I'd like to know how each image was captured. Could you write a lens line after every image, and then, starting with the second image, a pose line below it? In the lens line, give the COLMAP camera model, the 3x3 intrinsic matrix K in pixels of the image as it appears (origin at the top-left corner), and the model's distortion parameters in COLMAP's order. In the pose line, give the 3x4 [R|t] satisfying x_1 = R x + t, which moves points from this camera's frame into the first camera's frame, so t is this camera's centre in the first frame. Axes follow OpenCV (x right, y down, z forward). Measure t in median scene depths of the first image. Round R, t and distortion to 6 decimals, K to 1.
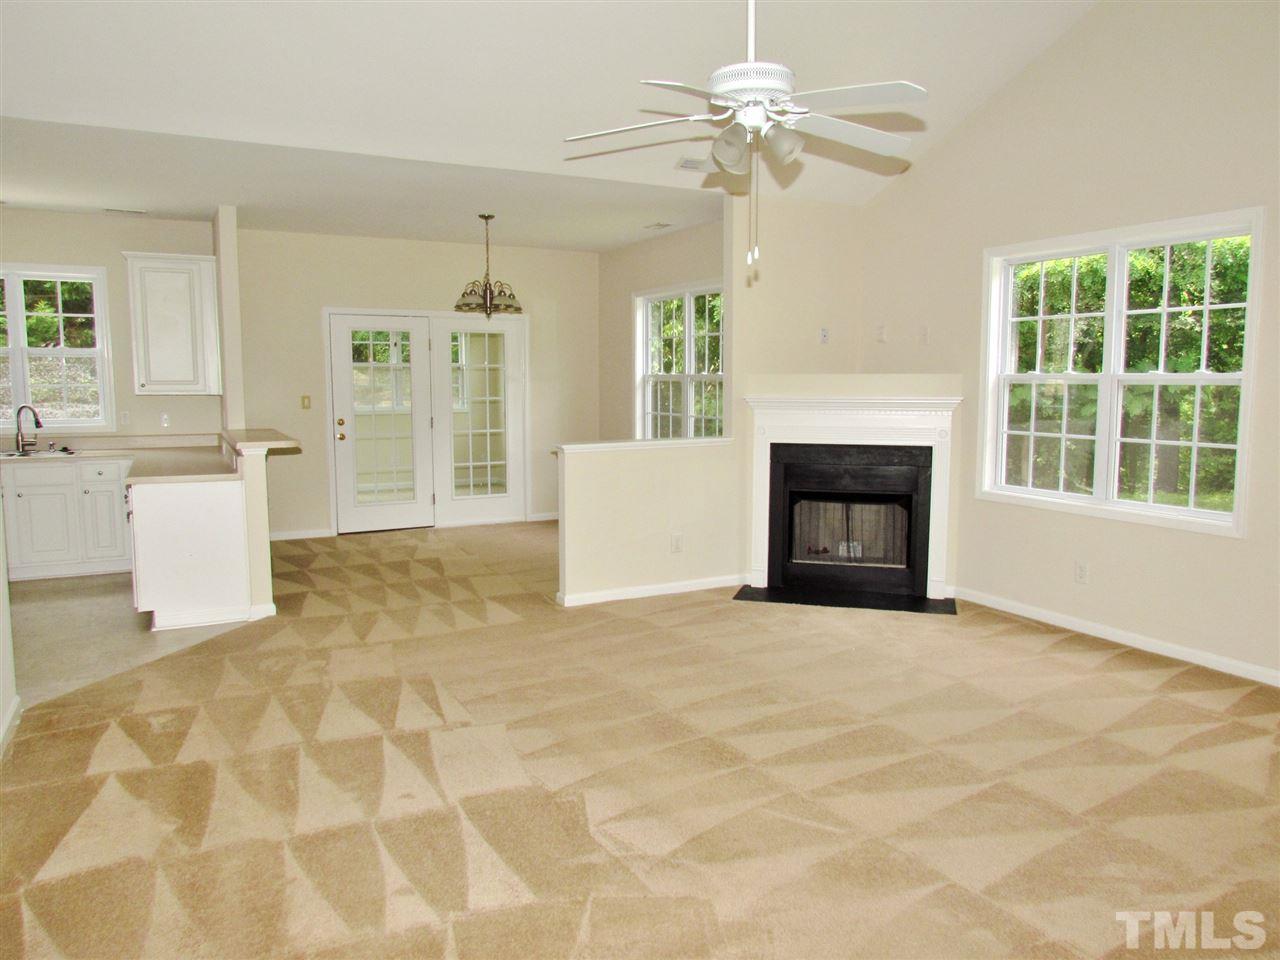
lens RADIAL K [[926.7, 0, 626.9], [0, 926.7, 479.0], [0, 0, 1]] dist [-0.004023, 0.003119]
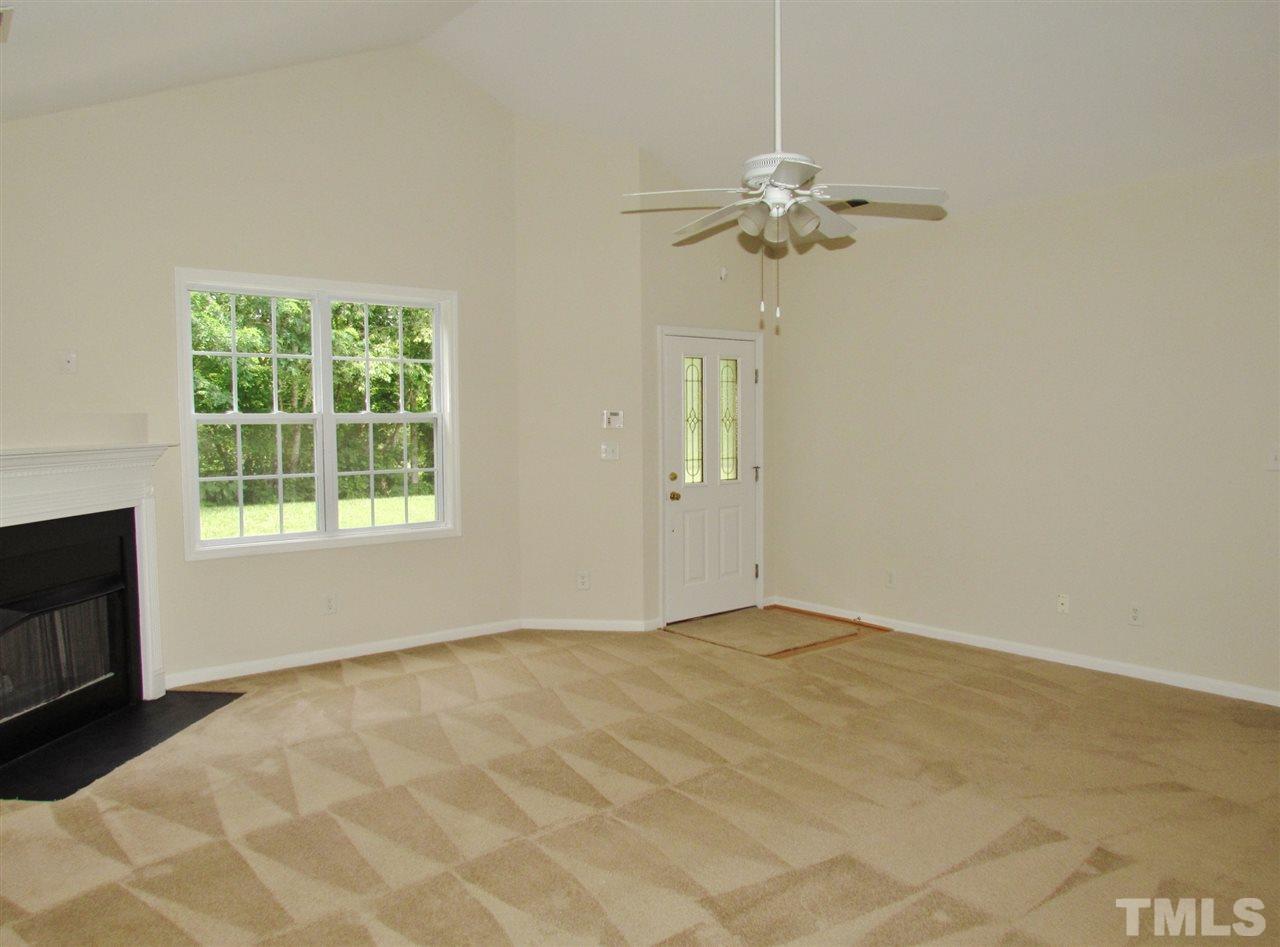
lens RADIAL K [[903.5, 0, 640.0], [0, 903.5, 473.5], [0, 0, 1]] dist [-0.000593, -0.000092]
pose [[-0.183622, -0.056552, 0.981369, -0.518354], [0.118224, 0.989827, 0.079160, -0.076771], [-0.975862, 0.130557, -0.175068, 0.757322]]
